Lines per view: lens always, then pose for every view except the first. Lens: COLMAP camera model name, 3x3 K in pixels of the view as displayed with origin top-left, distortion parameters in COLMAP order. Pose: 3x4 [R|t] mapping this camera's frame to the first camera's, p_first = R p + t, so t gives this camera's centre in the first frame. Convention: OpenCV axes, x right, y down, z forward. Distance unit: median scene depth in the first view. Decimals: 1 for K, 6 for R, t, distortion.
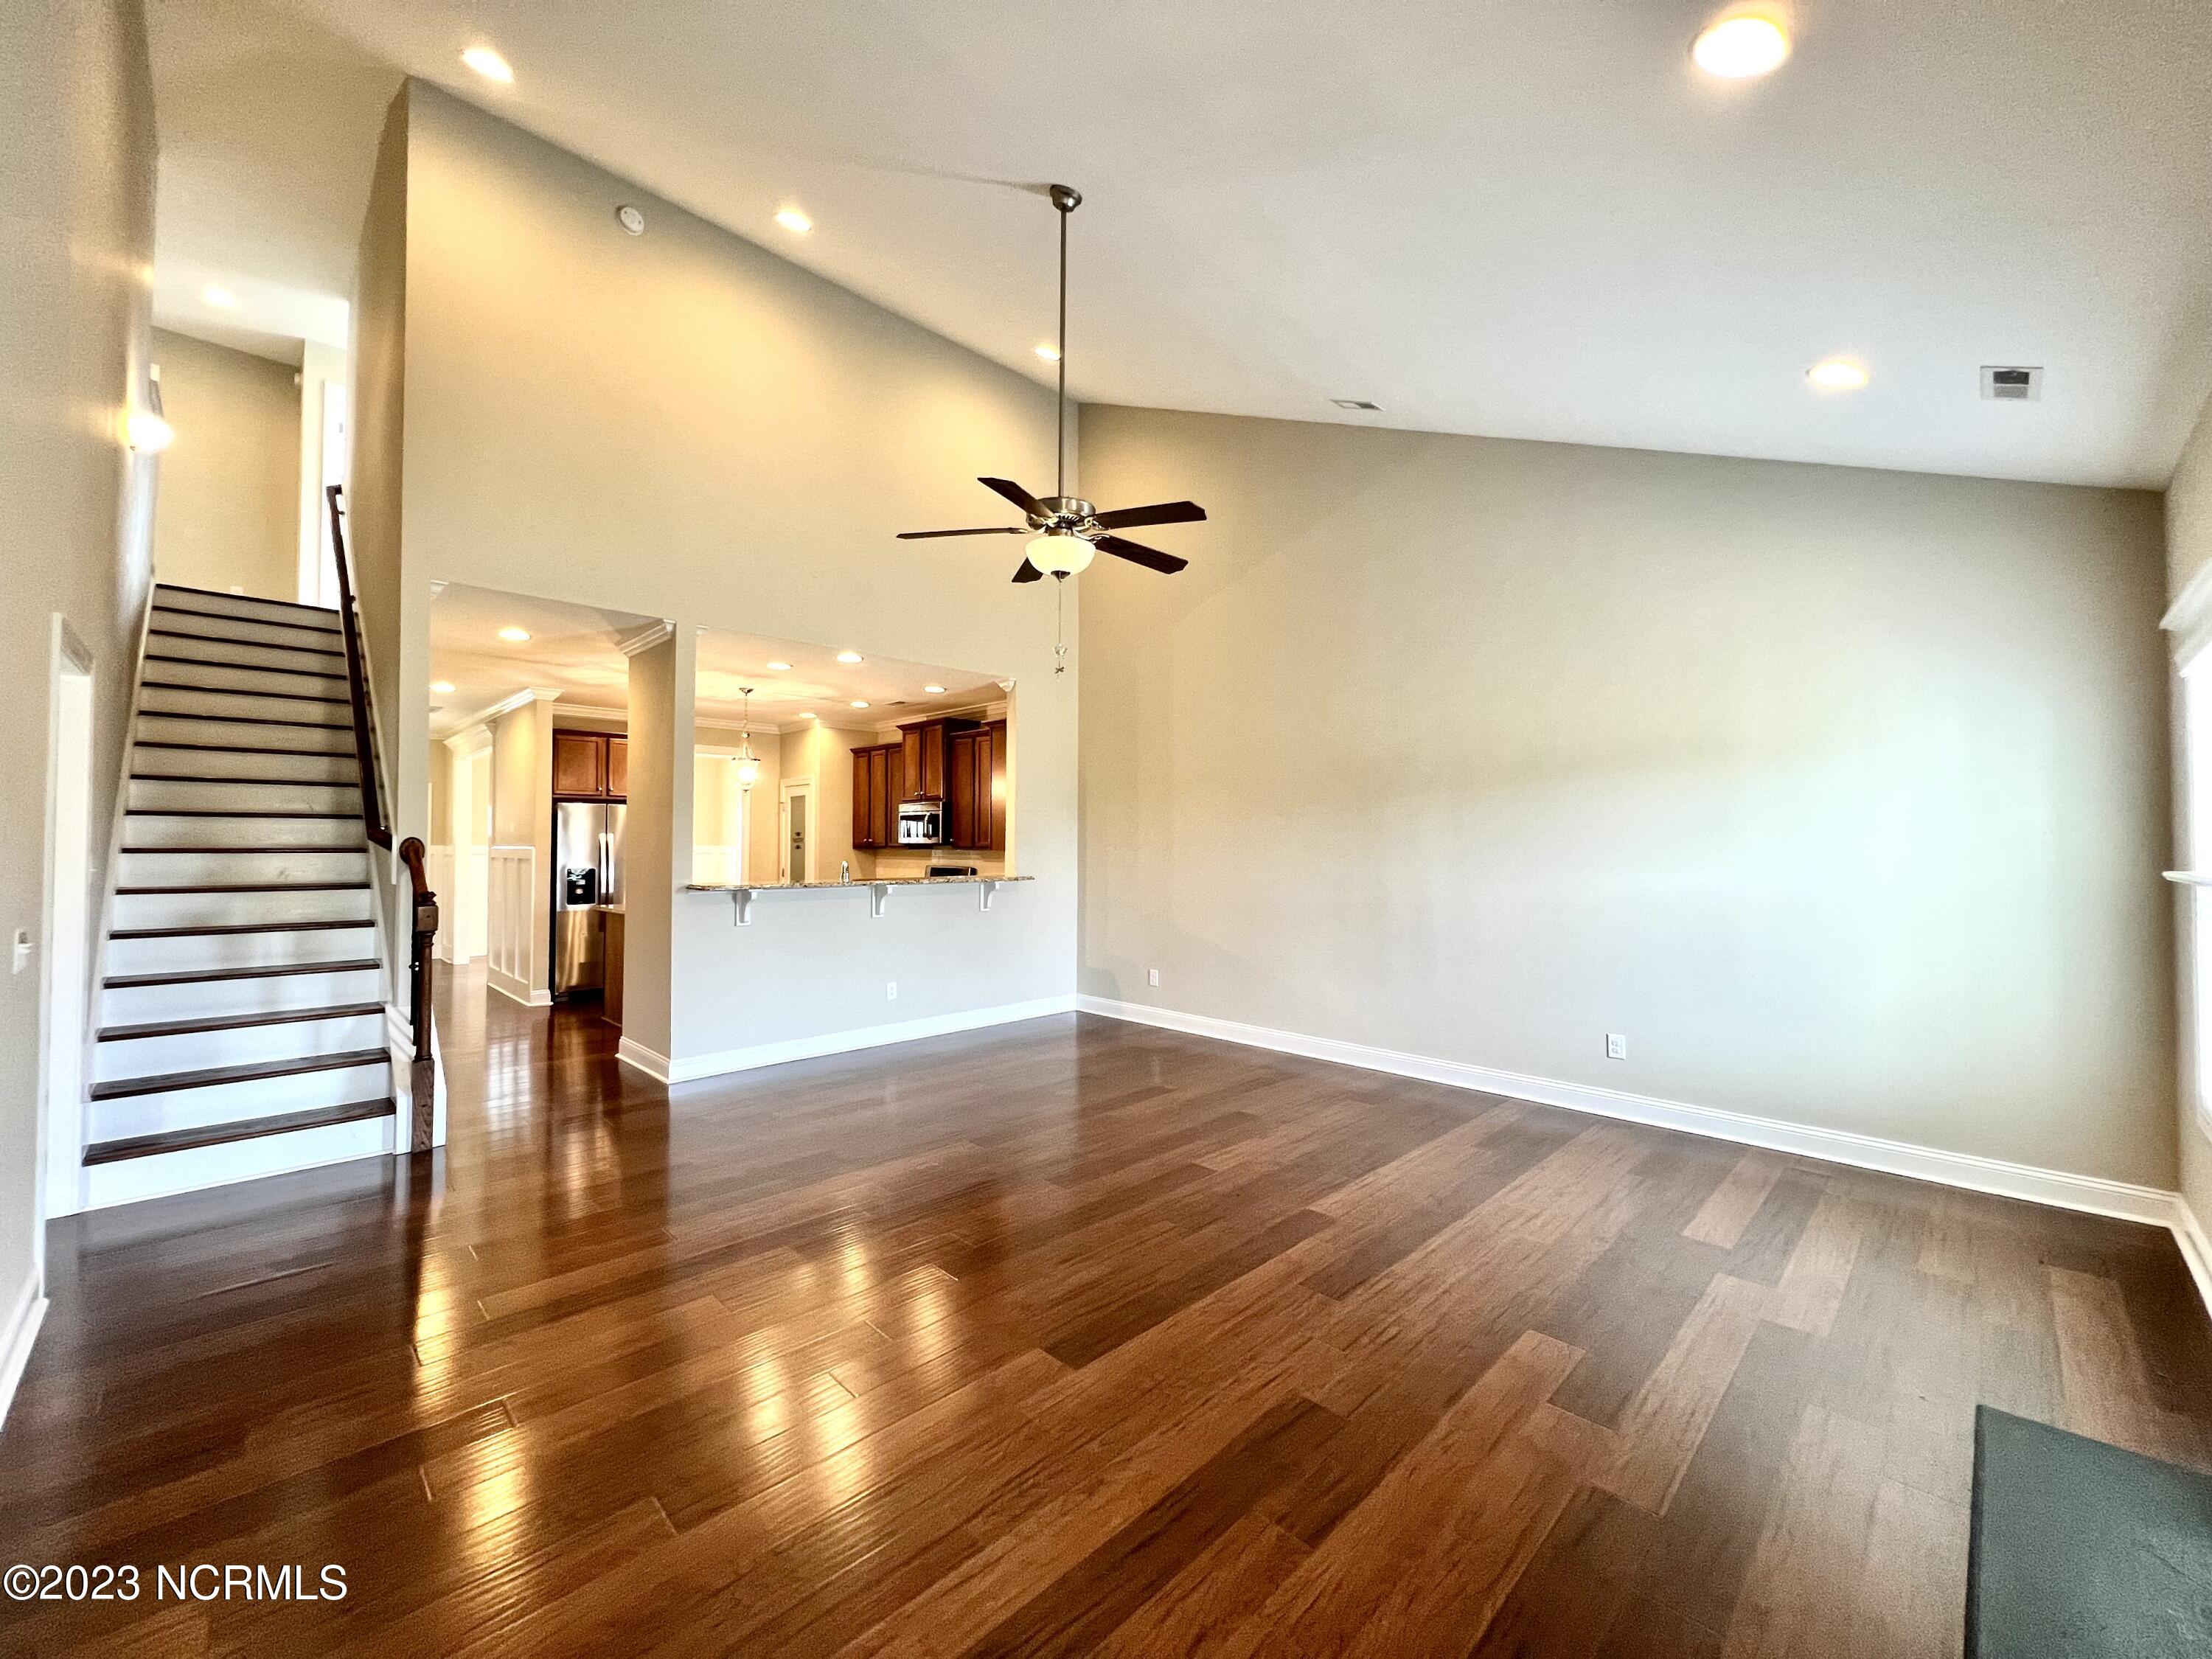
lens RADIAL K [[879.1, 0, 1098.0], [0, 879.1, 824.1], [0, 0, 1]] dist [-0.000789, -0.000419]
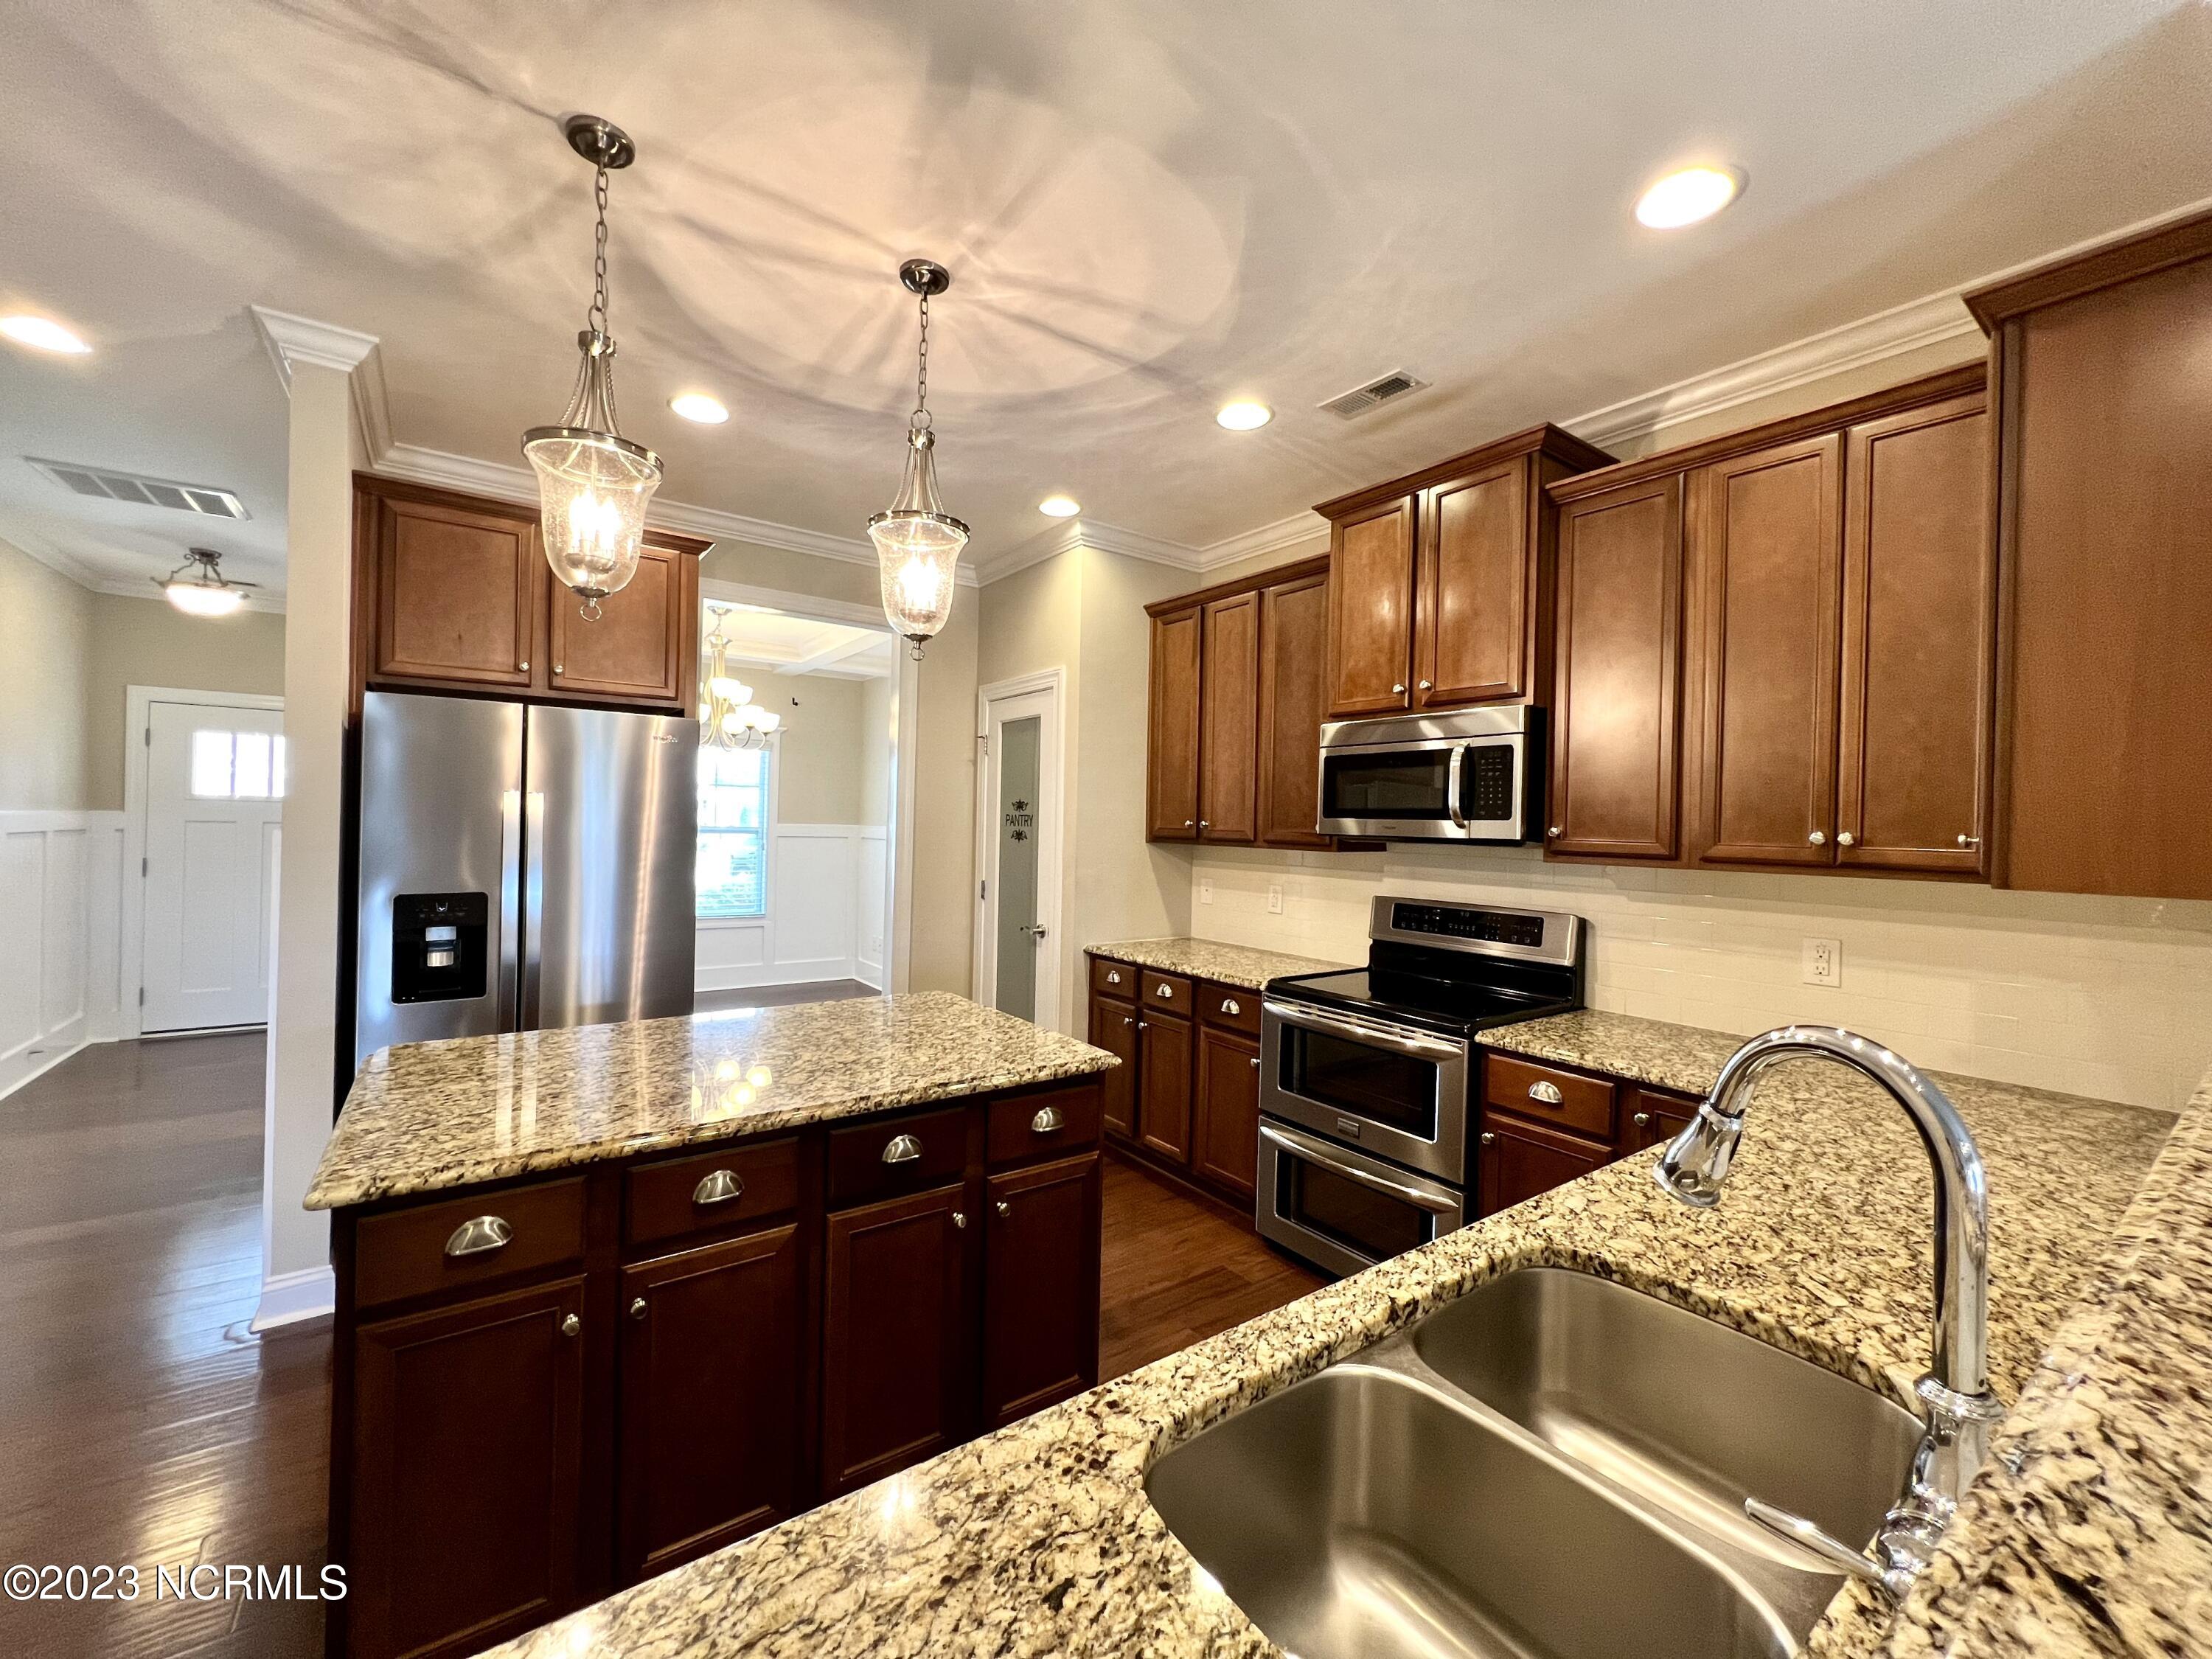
lens RADIAL K [[879.1, 0, 1091.2], [0, 879.1, 828.4], [0, 0, 1]] dist [-0.000789, -0.000419]
pose [[0.986710, 0.020673, -0.161174, -0.237375], [-0.017267, 0.999598, 0.022505, 0.012220], [0.161574, -0.019423, 0.986669, 0.578837]]
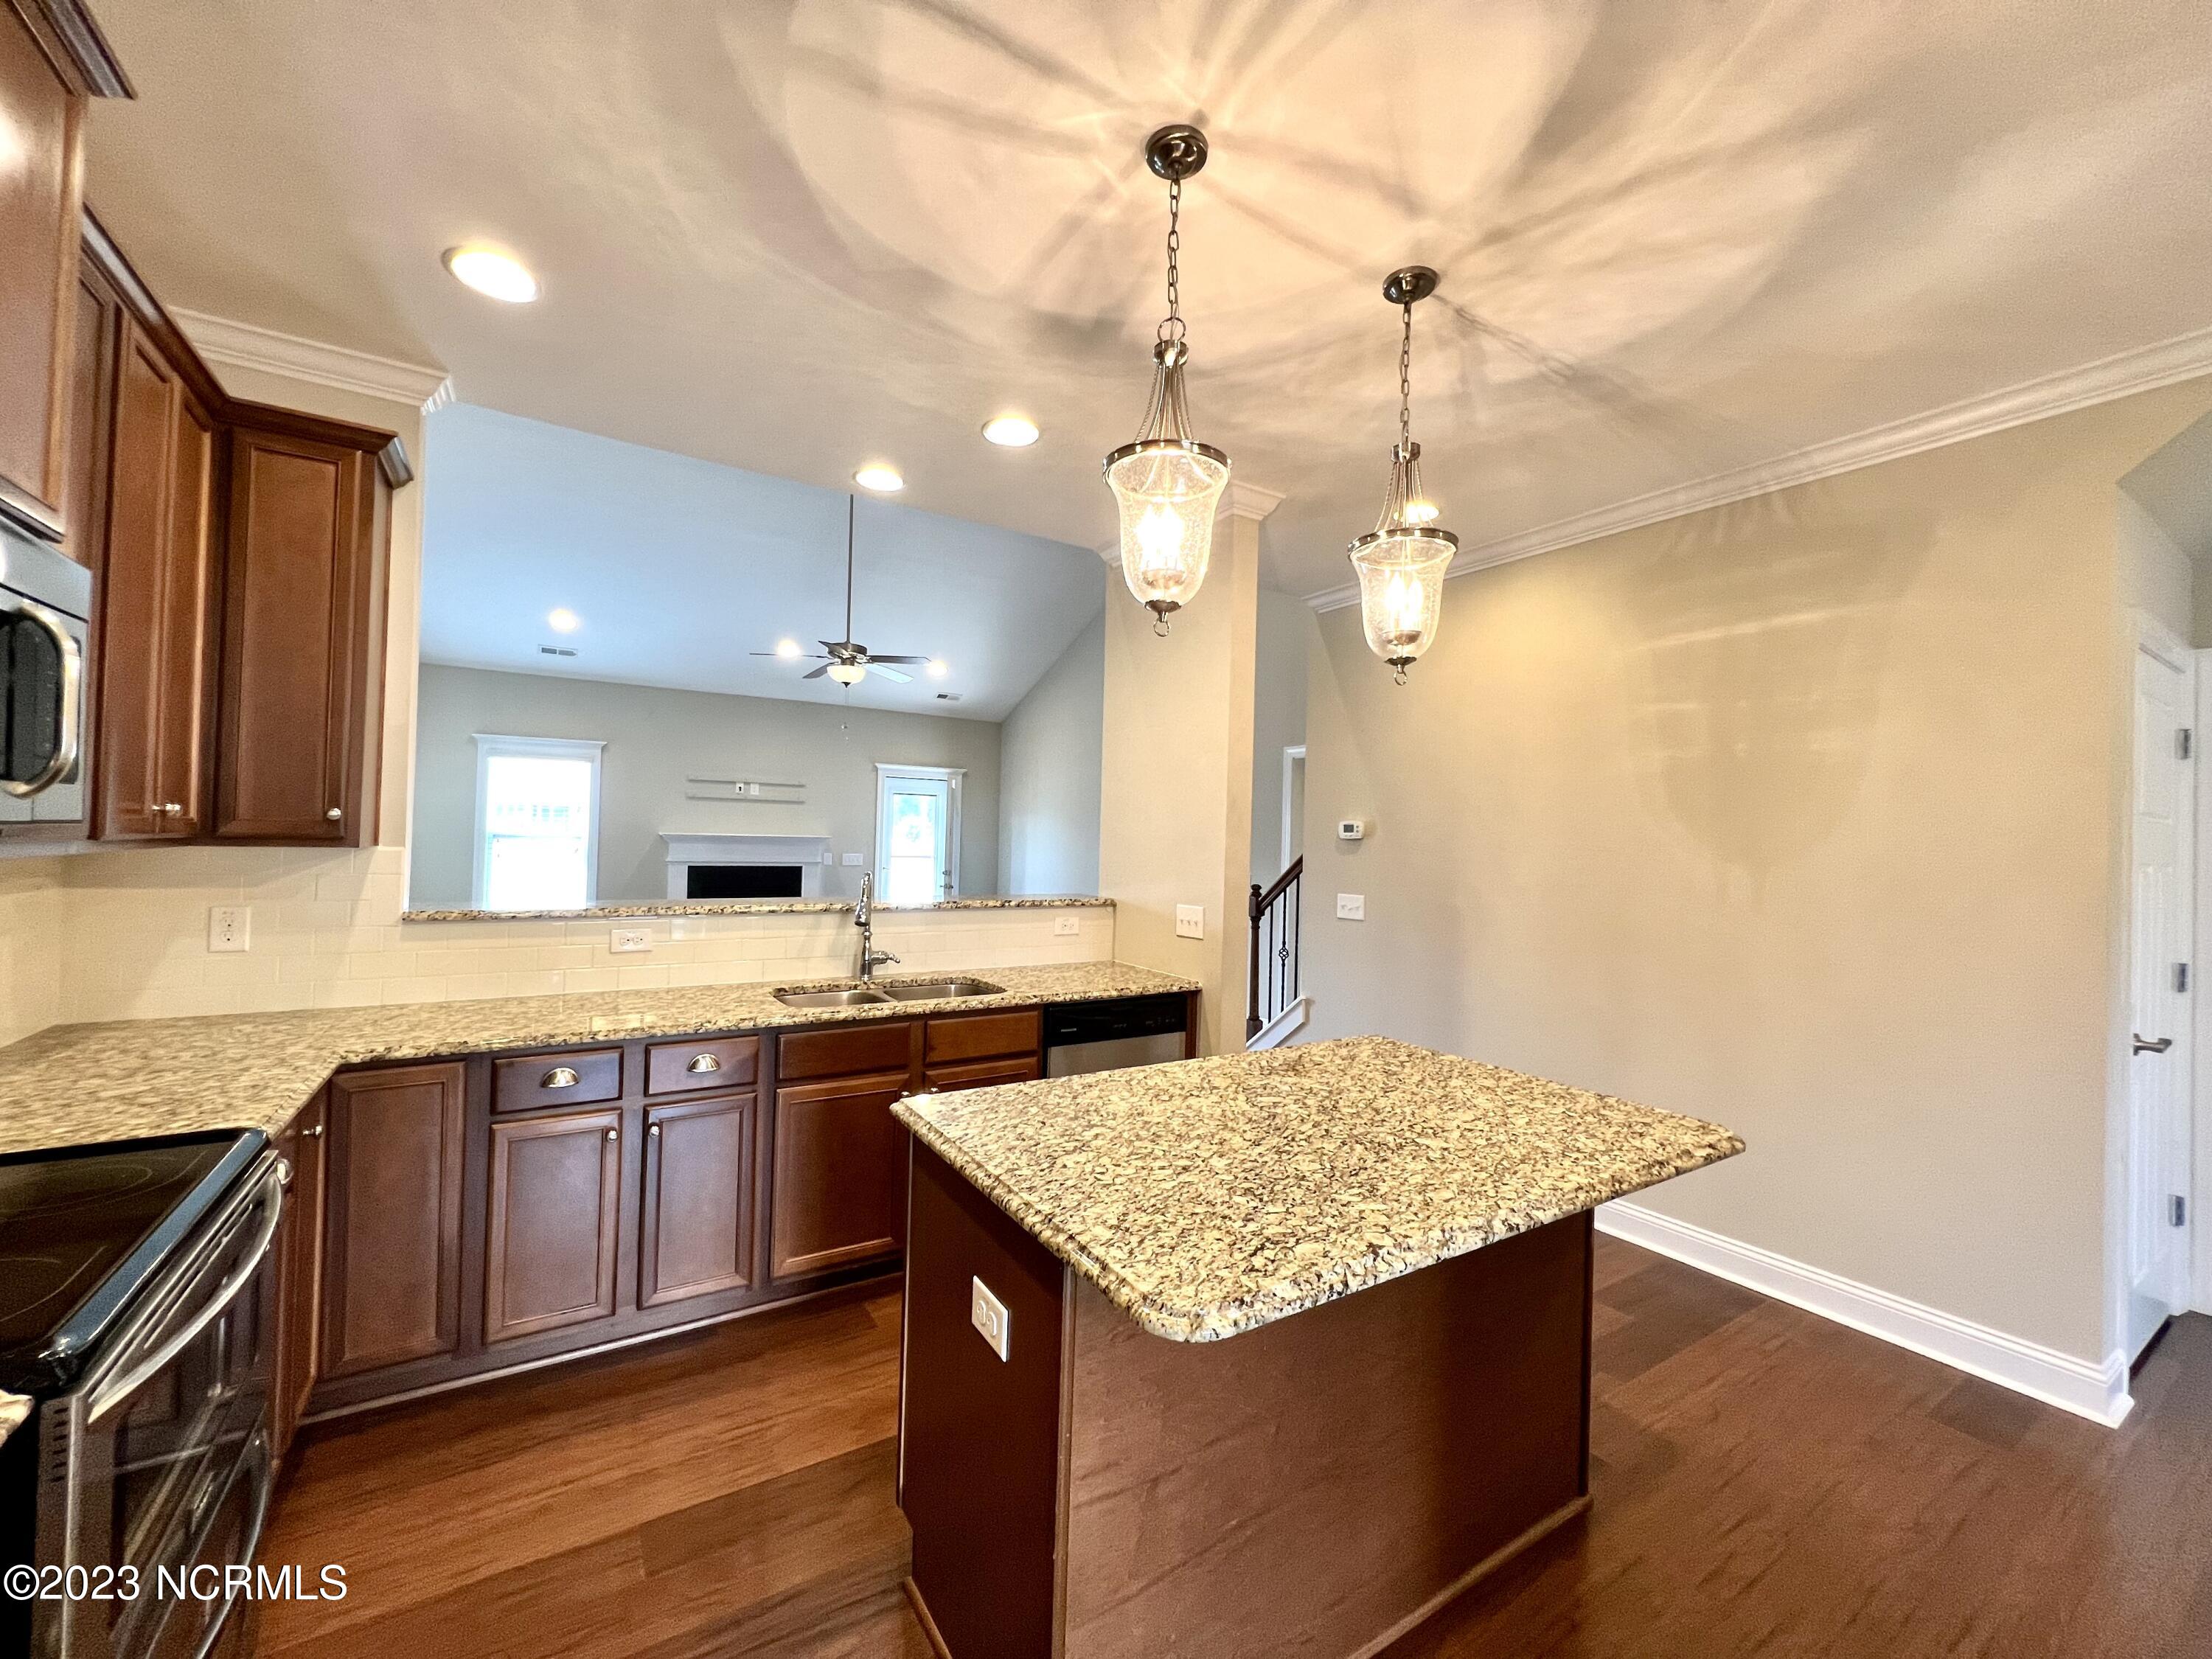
lens RADIAL K [[879.1, 0, 1101.3], [0, 879.1, 821.1], [0, 0, 1]] dist [-0.000789, -0.000419]
pose [[-0.977042, -0.027198, 0.211306, -0.342132], [-0.035507, 0.998734, -0.035627, 0.018501], [-0.210069, -0.042312, -0.976770, 0.957204]]
